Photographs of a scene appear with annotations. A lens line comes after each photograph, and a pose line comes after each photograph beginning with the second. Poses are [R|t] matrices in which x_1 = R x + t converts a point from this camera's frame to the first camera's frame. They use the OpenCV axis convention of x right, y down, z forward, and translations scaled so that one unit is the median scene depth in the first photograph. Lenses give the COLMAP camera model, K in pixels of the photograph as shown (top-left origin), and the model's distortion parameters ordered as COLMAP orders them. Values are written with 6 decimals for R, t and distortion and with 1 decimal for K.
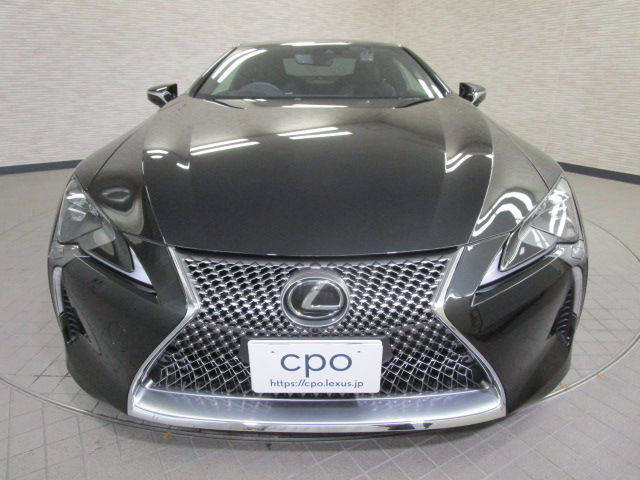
lens RADIAL K [[460.6, 0, 320.0], [0, 460.6, 240.0], [0, 0, 1]] dist [-0.018463, 0.003357]
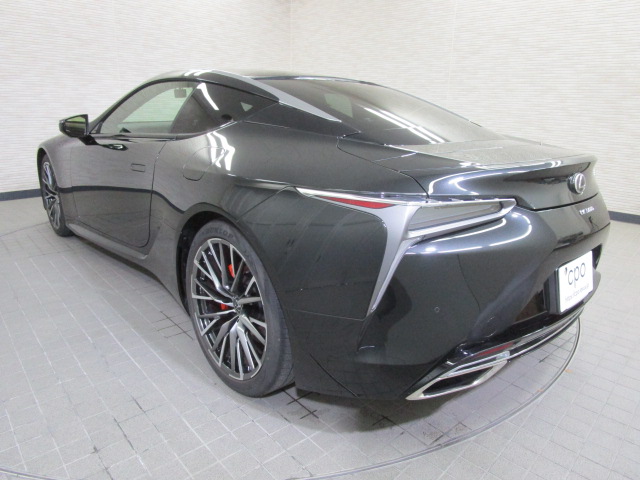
lens RADIAL K [[456.9, 0, 320.0], [0, 456.9, 240.0], [0, 0, 1]] dist [-0.009988, -0.002306]
pose [[0.963081, -0.054755, 0.263586, -0.364305], [0.067659, 0.996901, -0.040122, -0.060384], [-0.260573, 0.056475, 0.963801, 0.014765]]
